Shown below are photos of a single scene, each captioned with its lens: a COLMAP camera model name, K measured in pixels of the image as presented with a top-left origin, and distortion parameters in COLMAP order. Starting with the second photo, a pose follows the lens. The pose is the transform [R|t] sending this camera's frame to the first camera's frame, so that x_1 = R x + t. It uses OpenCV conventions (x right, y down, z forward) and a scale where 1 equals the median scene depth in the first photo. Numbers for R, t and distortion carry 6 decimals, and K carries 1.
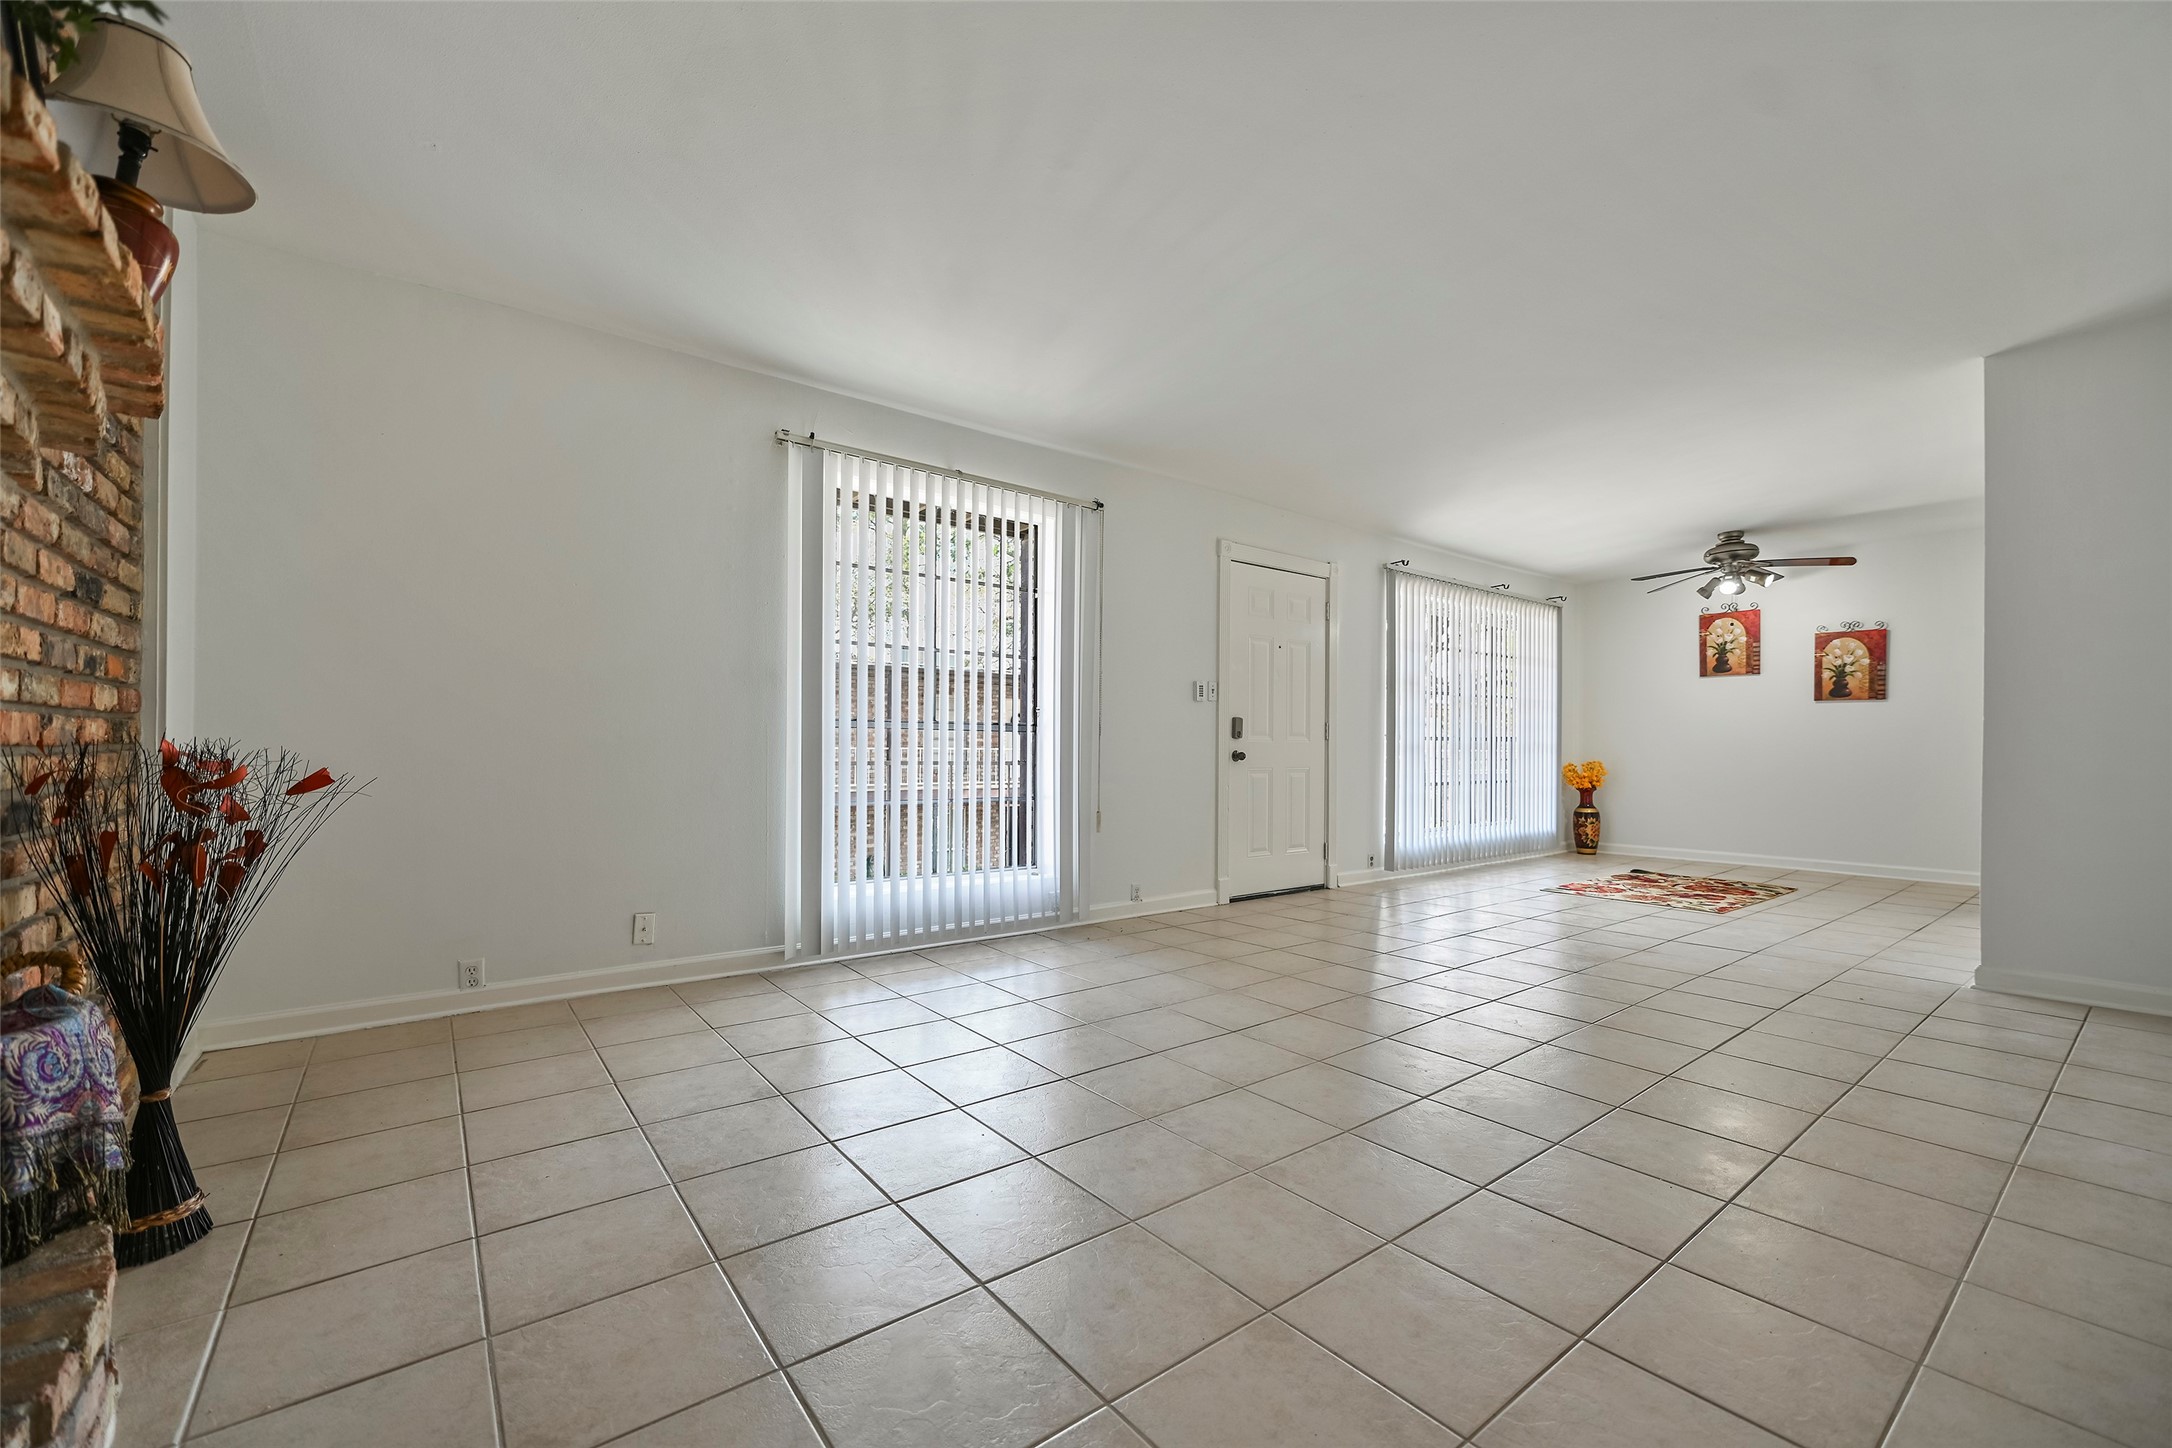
lens RADIAL K [[848.4, 0, 1114.7], [0, 848.4, 746.4], [0, 0, 1]] dist [-0.005969, -0.000595]
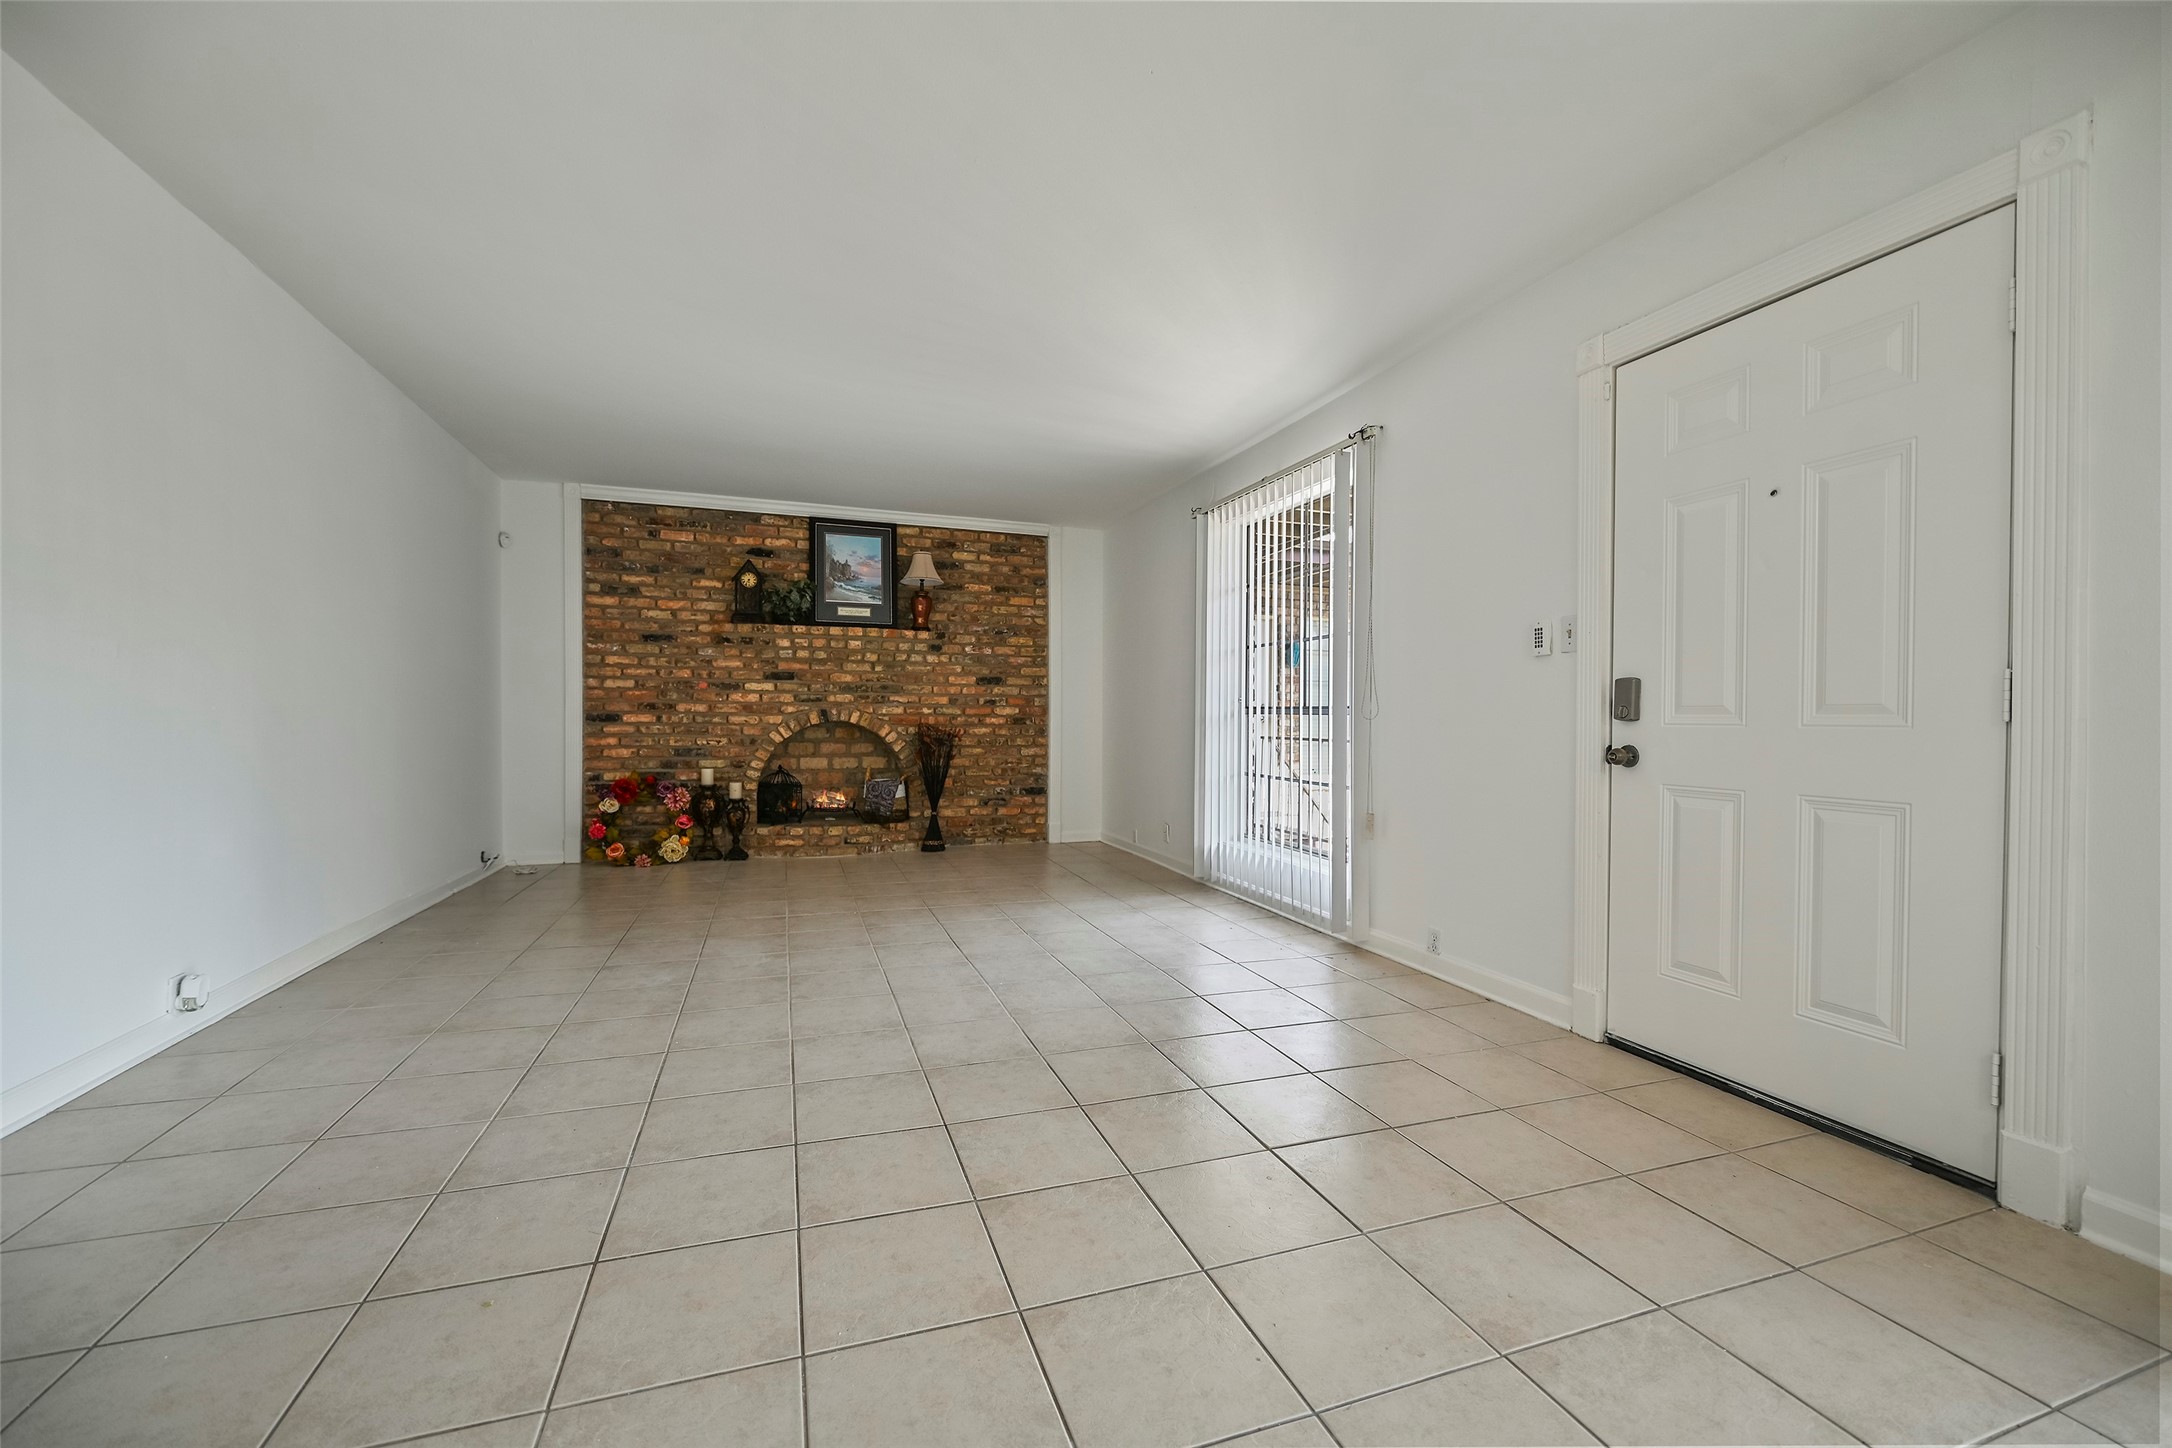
lens RADIAL K [[848.4, 0, 1073.1], [0, 848.4, 722.7], [0, 0, 1]] dist [-0.005969, -0.000595]
pose [[-0.336834, -0.000802, -0.941564, 0.745847], [-0.011652, 0.999927, 0.003317, -0.006537], [0.941492, 0.012088, -0.336818, 0.892015]]
